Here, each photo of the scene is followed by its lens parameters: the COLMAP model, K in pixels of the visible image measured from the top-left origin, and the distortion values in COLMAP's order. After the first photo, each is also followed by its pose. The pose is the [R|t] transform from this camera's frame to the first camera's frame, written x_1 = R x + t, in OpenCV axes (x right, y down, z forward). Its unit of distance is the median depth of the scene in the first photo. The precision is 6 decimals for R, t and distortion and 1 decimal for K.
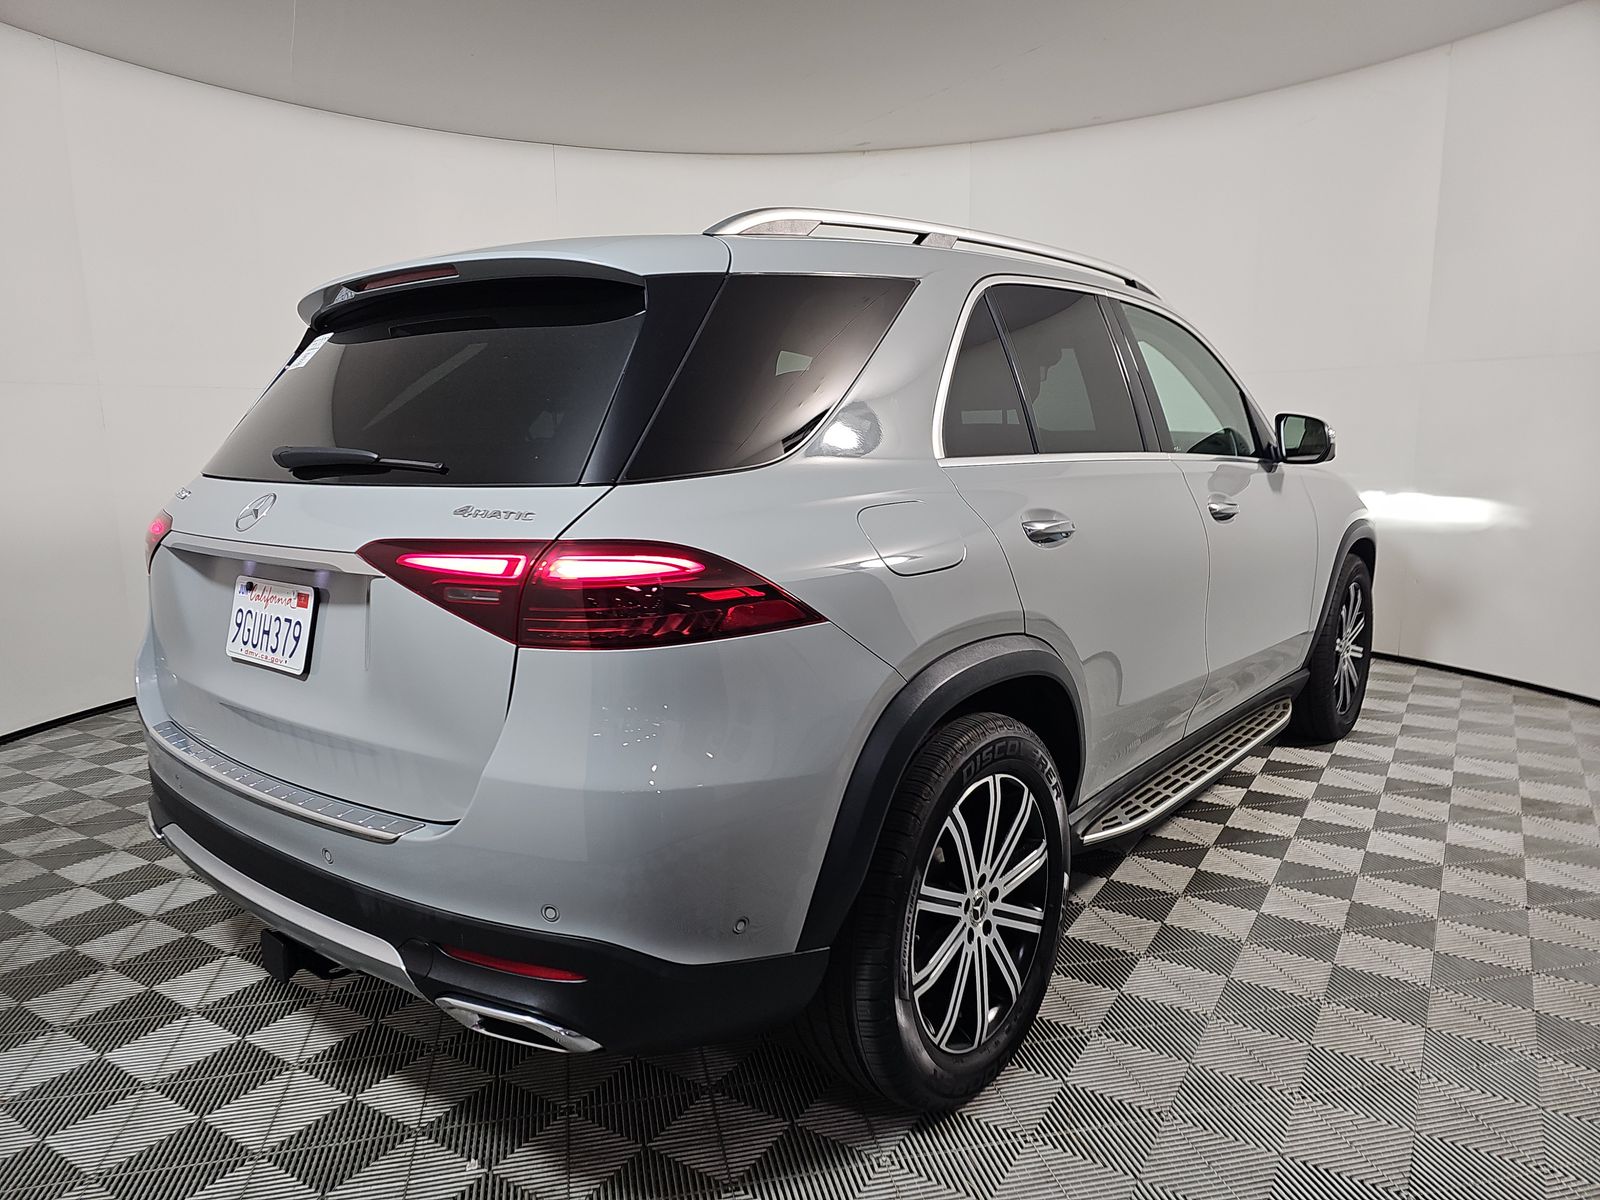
lens RADIAL K [[1040.7, 0, 800.0], [0, 1040.7, 600.0], [0, 0, 1]] dist [0.005684, 0.002305]
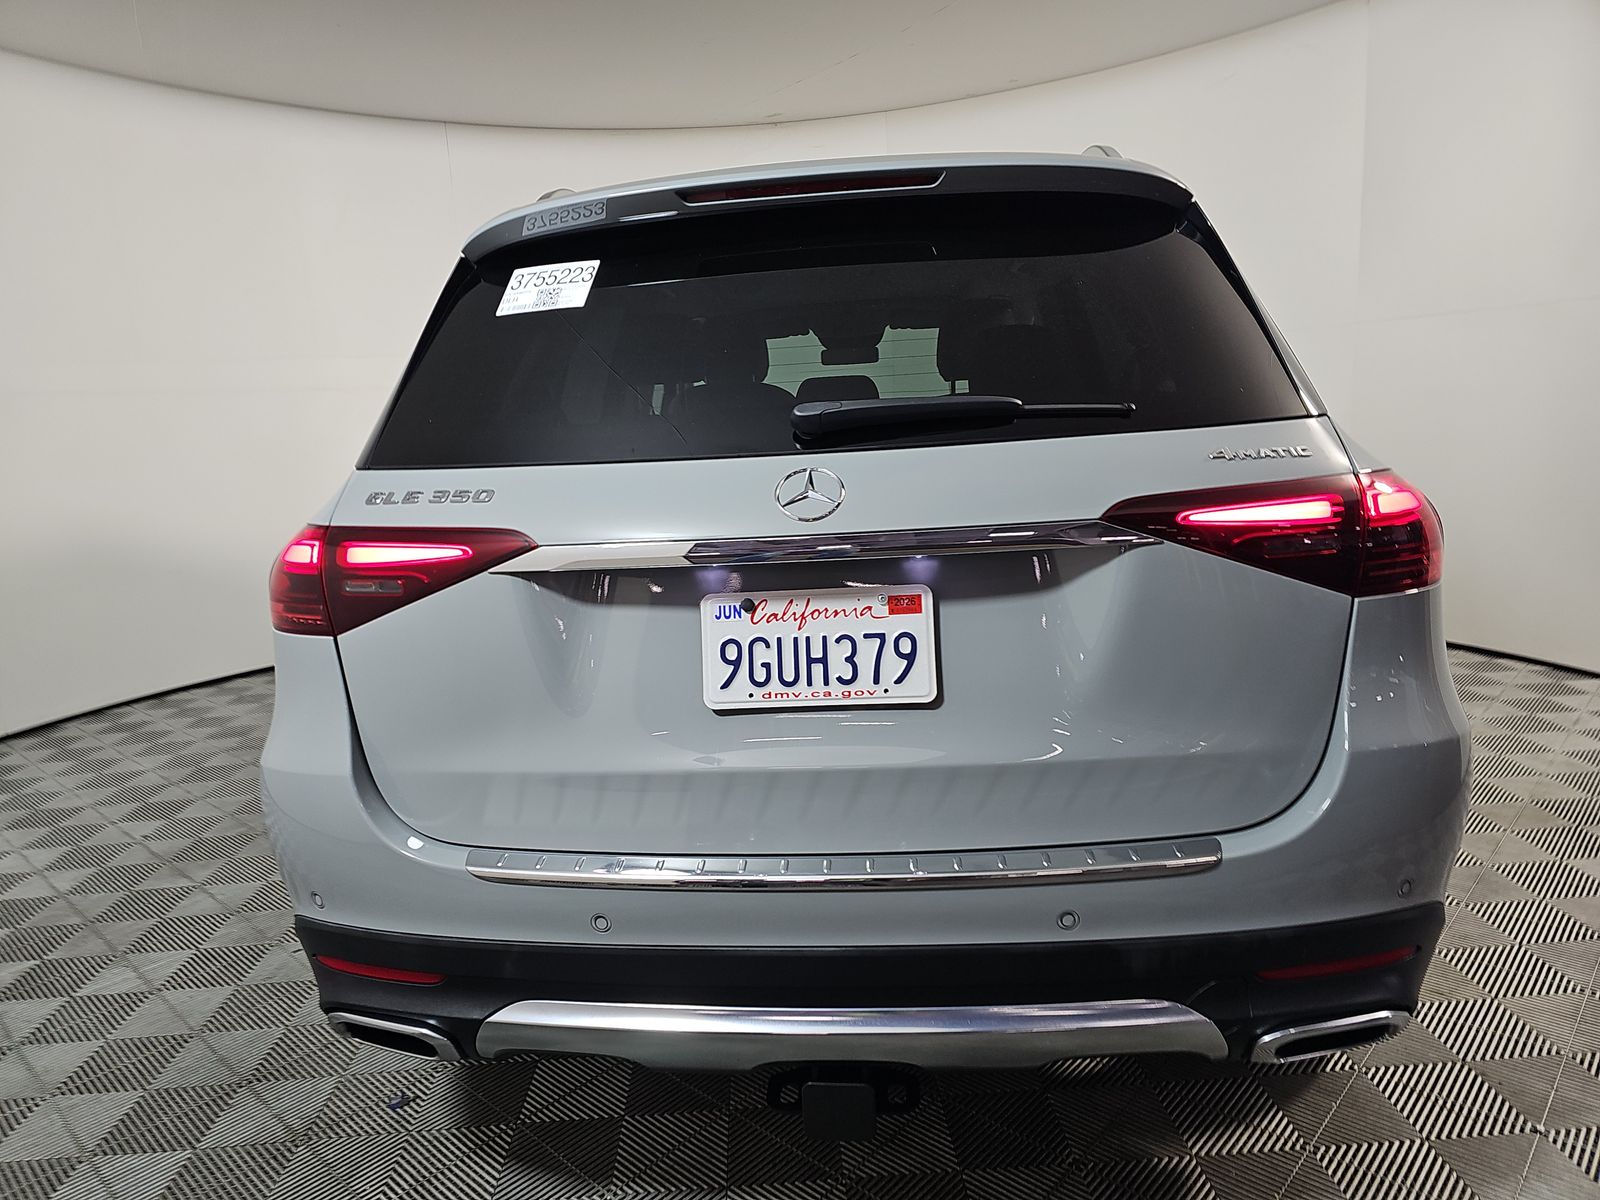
lens RADIAL K [[1040.7, 0, 800.0], [0, 1040.7, 600.0], [0, 0, 1]] dist [0.005684, 0.002305]
pose [[0.833628, -0.119697, 0.539201, -0.924524], [0.132247, 0.991095, 0.015552, -0.023568], [-0.536260, 0.058343, 0.842034, 0.409639]]
